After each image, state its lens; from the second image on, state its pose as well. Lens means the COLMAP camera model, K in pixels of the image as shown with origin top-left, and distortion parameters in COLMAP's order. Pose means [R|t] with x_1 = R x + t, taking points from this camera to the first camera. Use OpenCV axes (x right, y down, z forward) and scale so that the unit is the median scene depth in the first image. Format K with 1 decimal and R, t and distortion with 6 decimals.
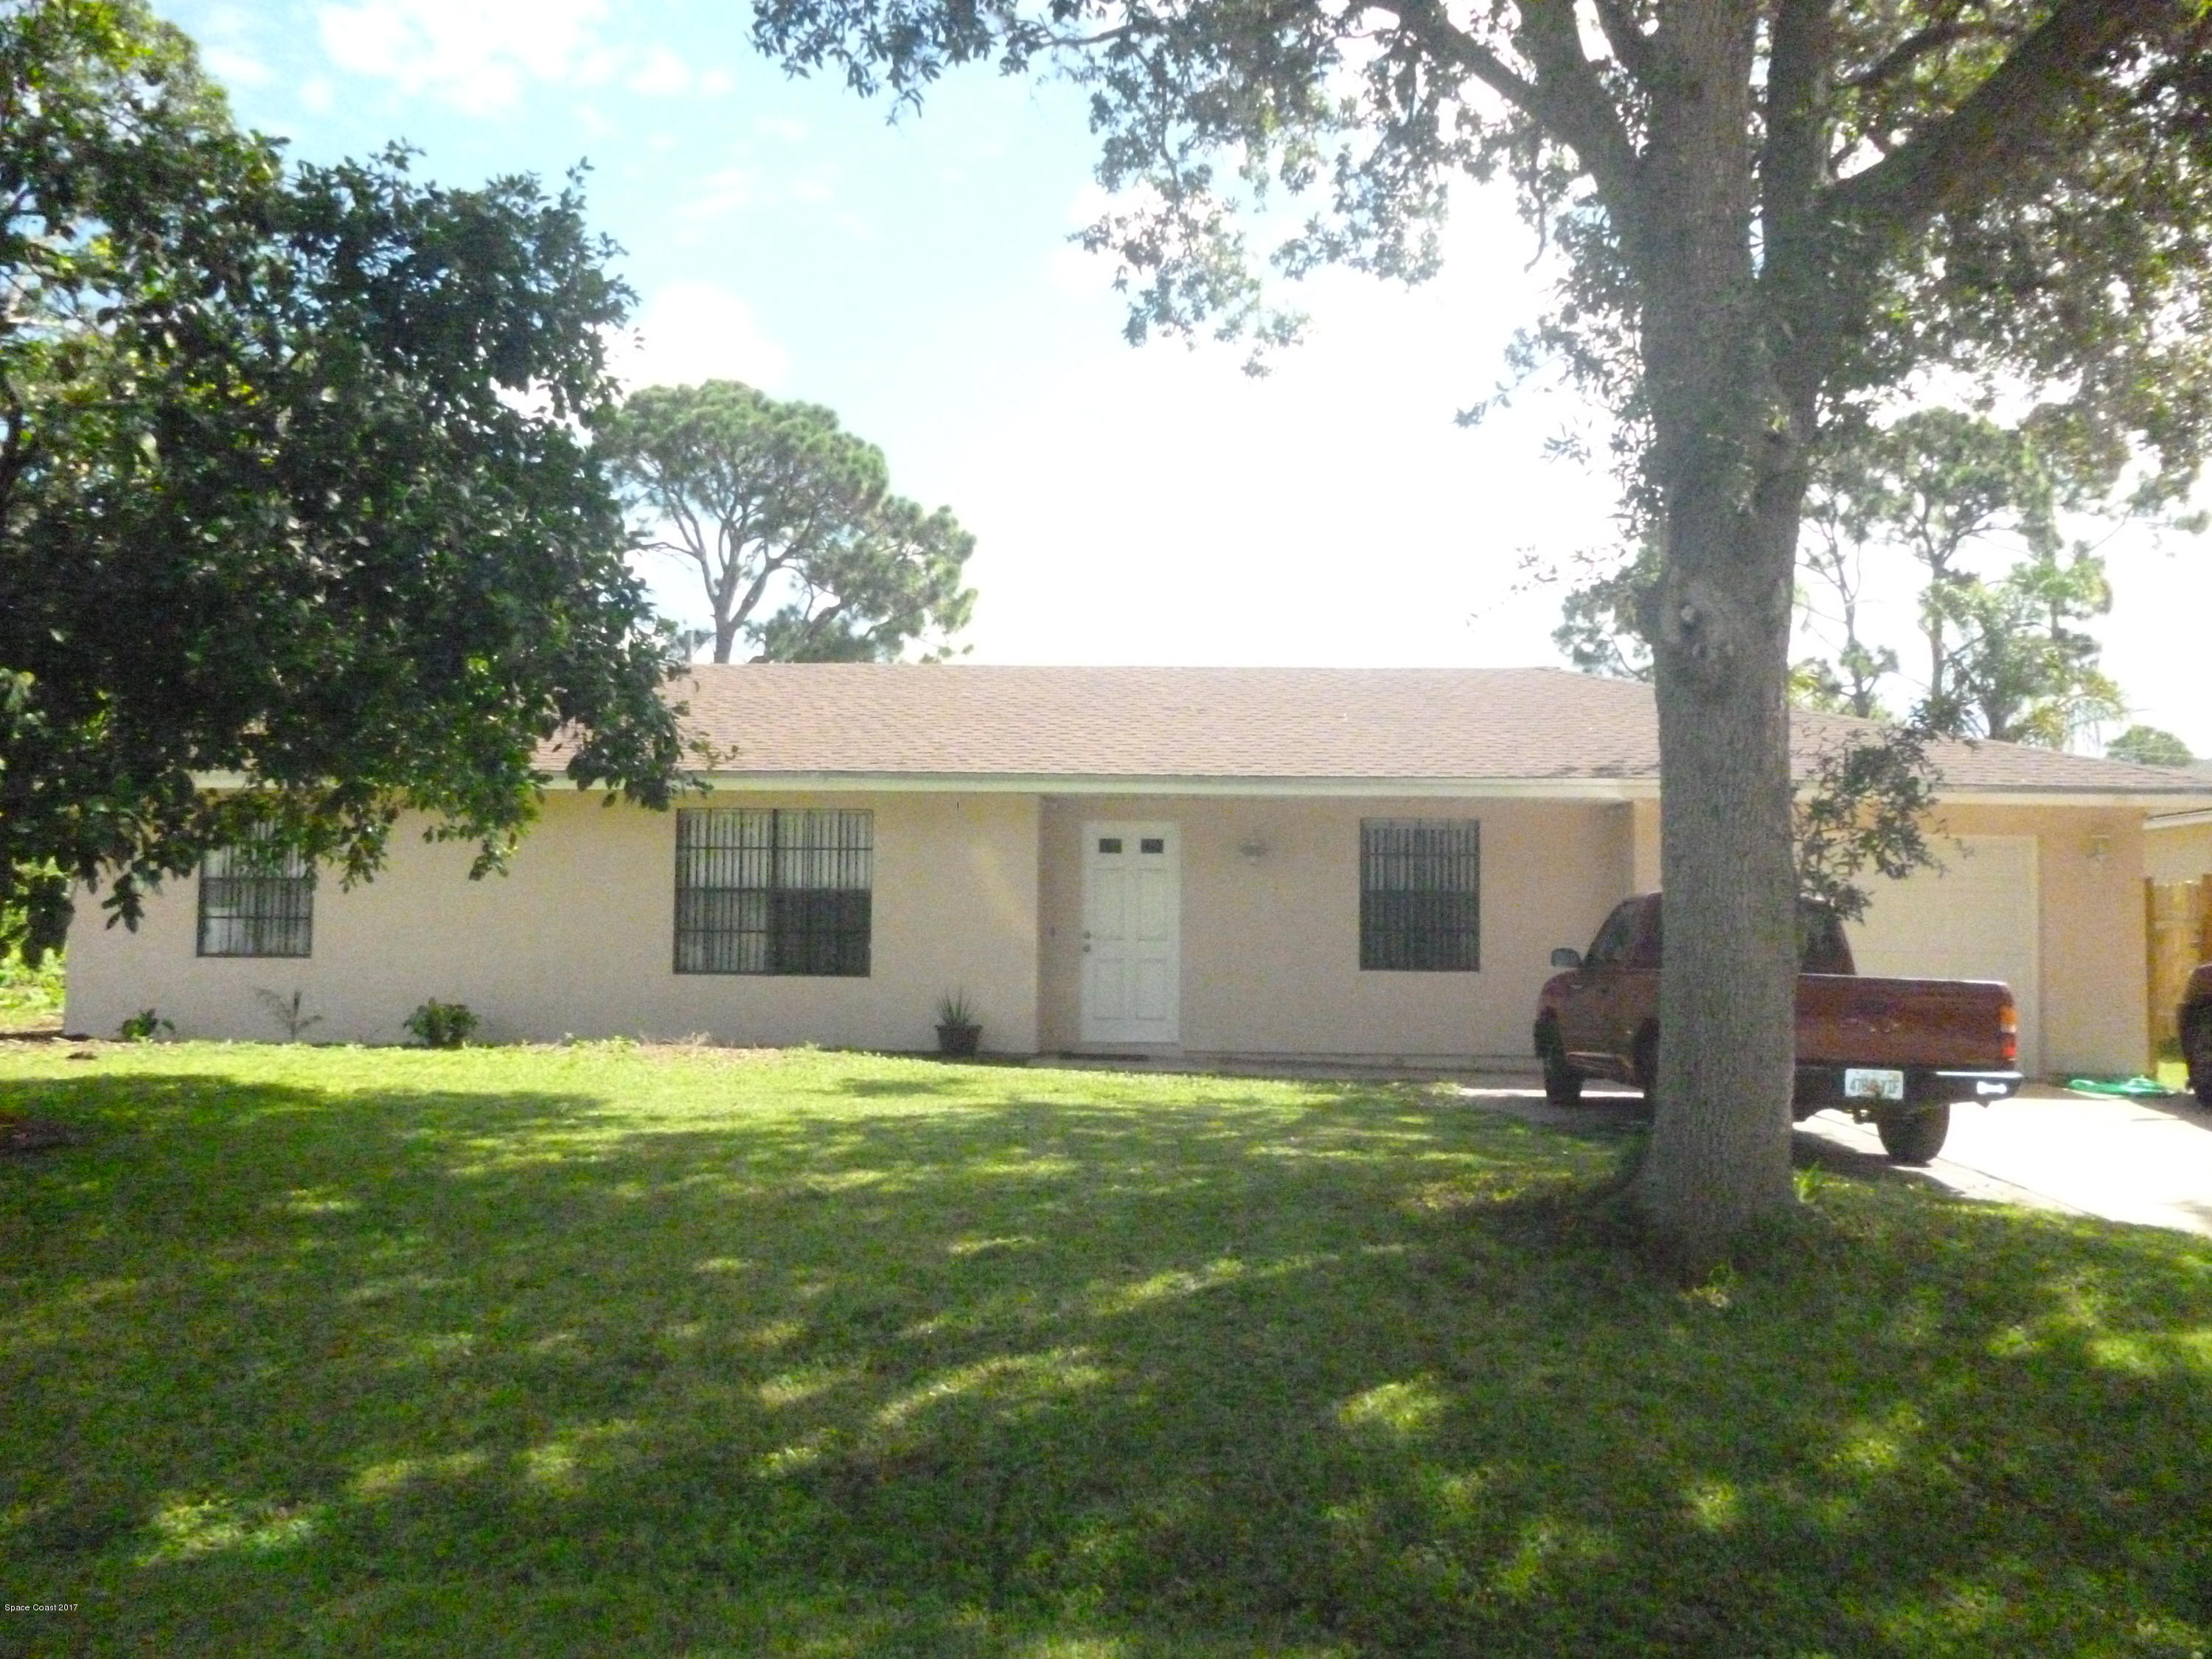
lens RADIAL K [[1852.3, 0, 1097.2], [0, 1852.3, 850.9], [0, 0, 1]] dist [-0.025491, 0.002578]
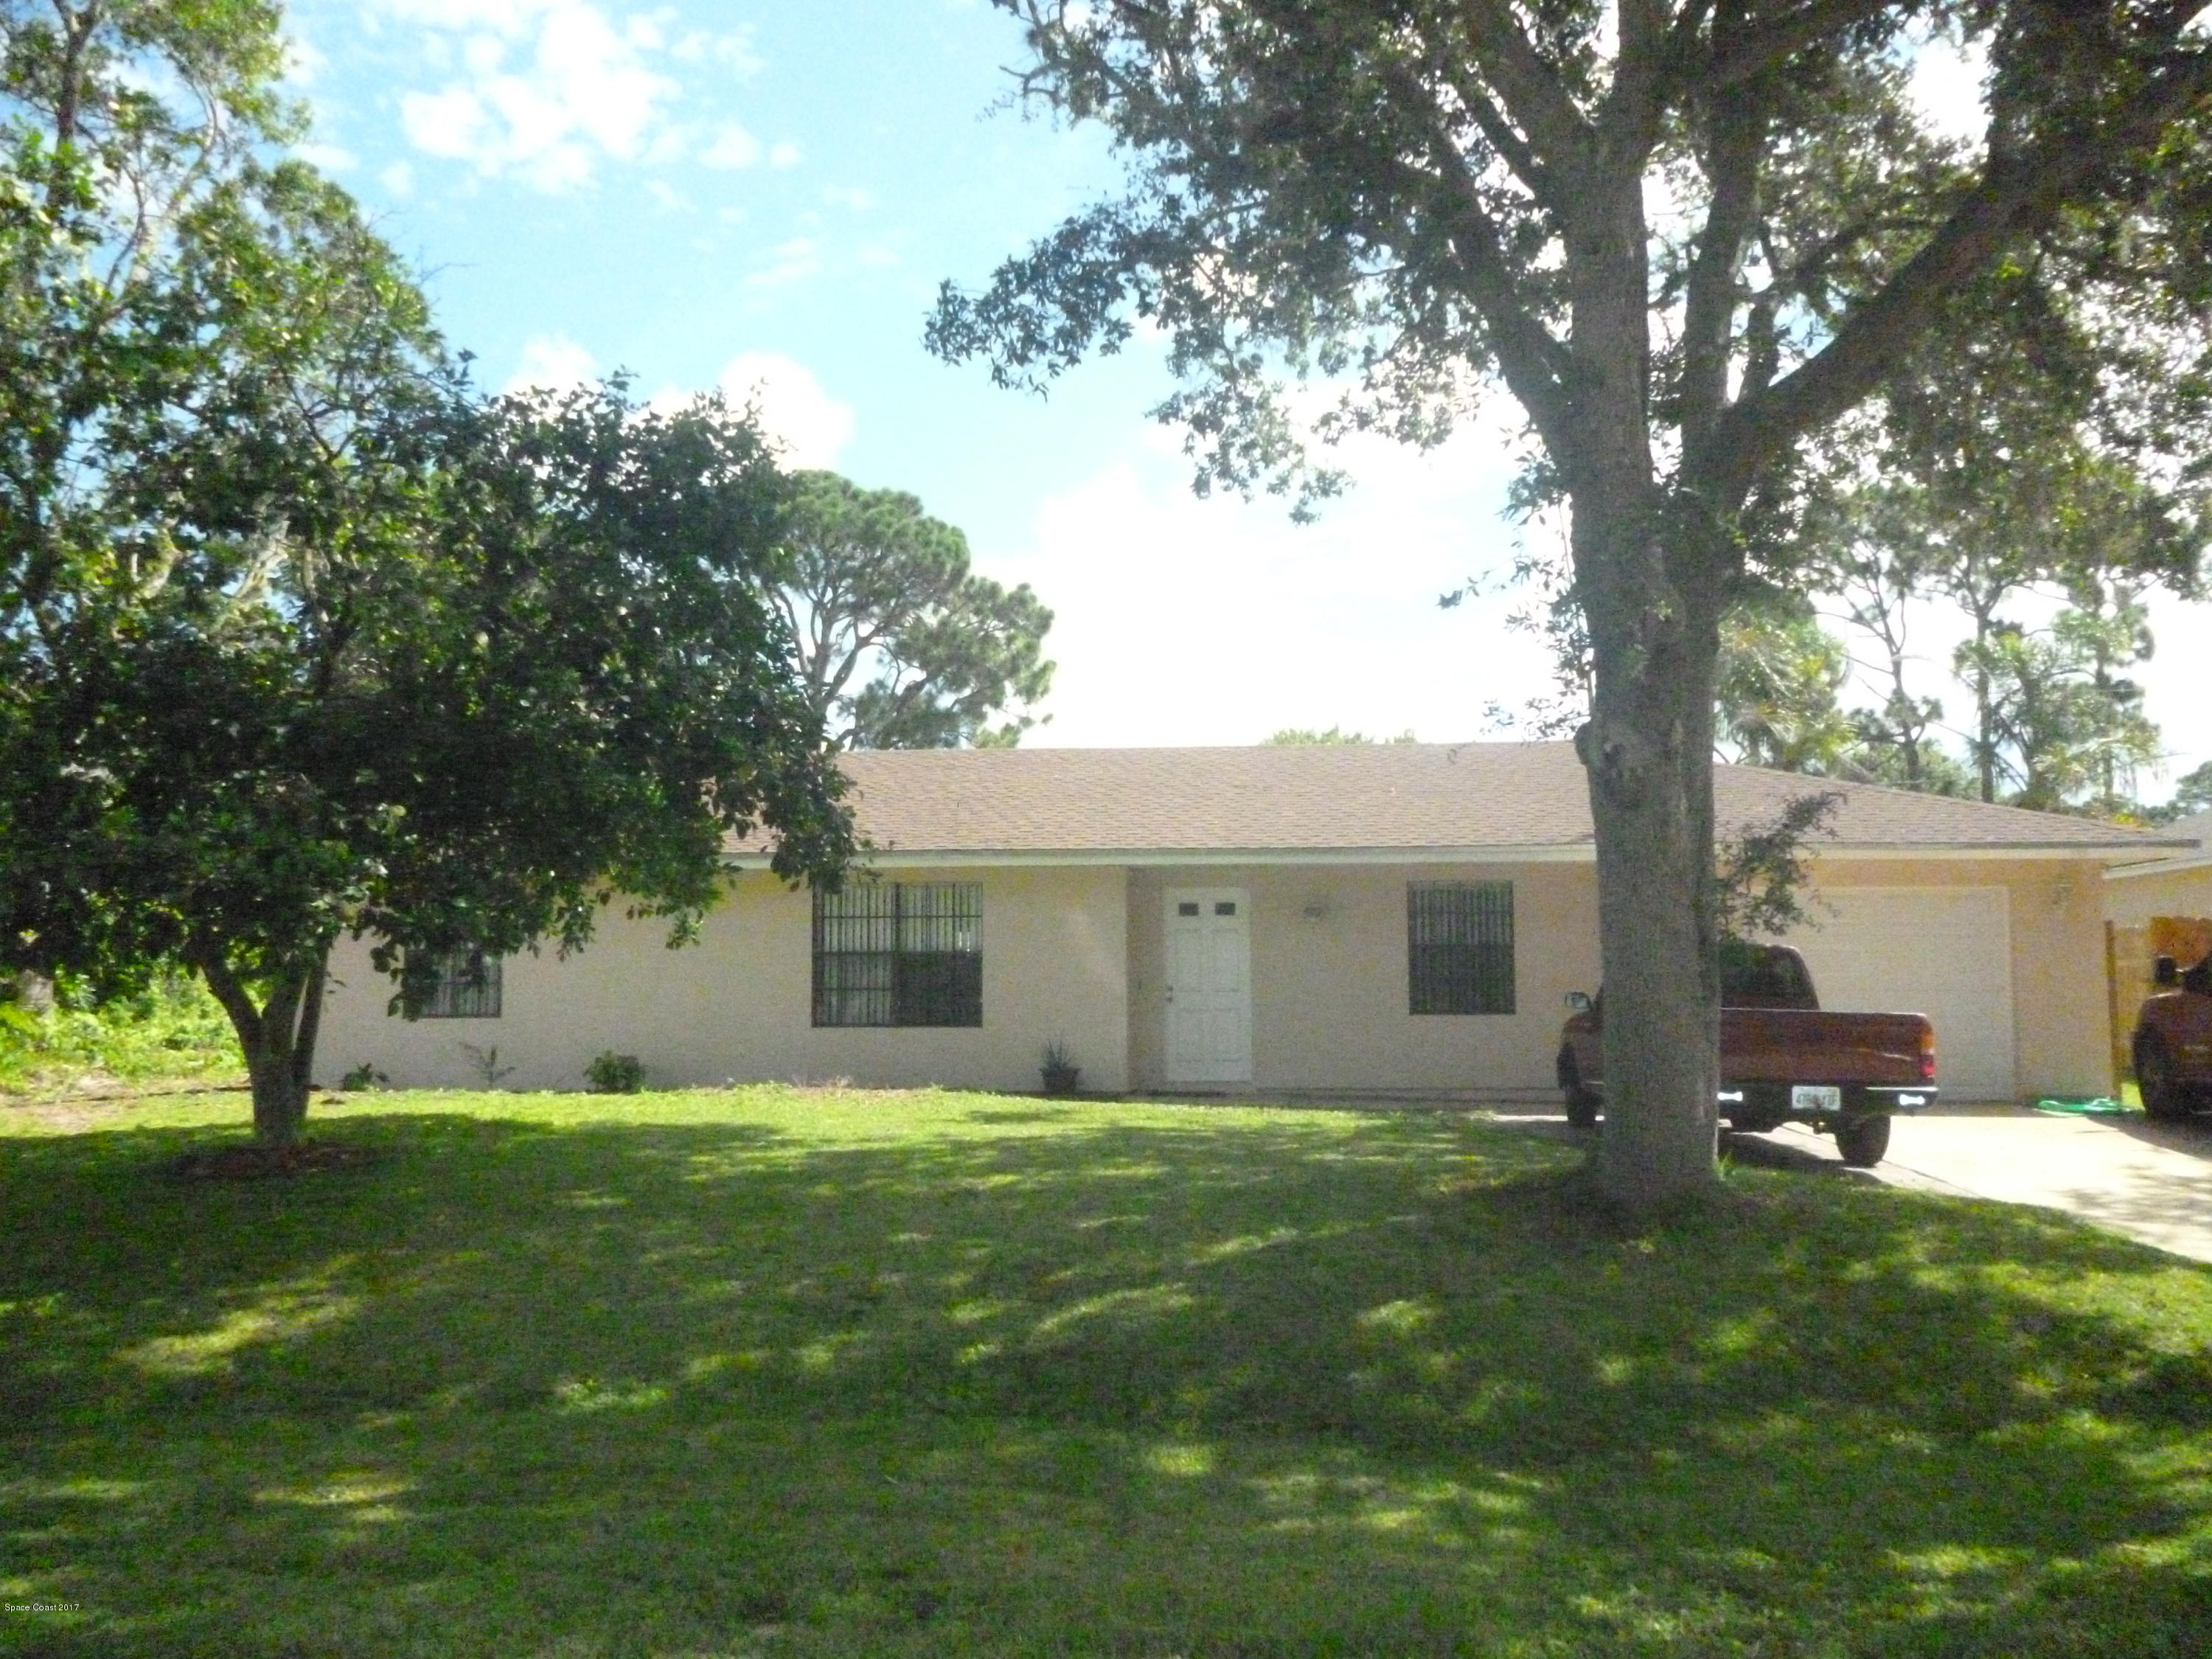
lens RADIAL K [[1852.3, 0, 1100.9], [0, 1852.3, 810.1], [0, 0, 1]] dist [-0.025491, 0.002578]
pose [[0.999129, -0.018857, -0.037221, -0.004763], [0.016936, 0.998541, -0.051265, -0.008965], [0.038133, 0.050590, 0.997991, -0.215970]]
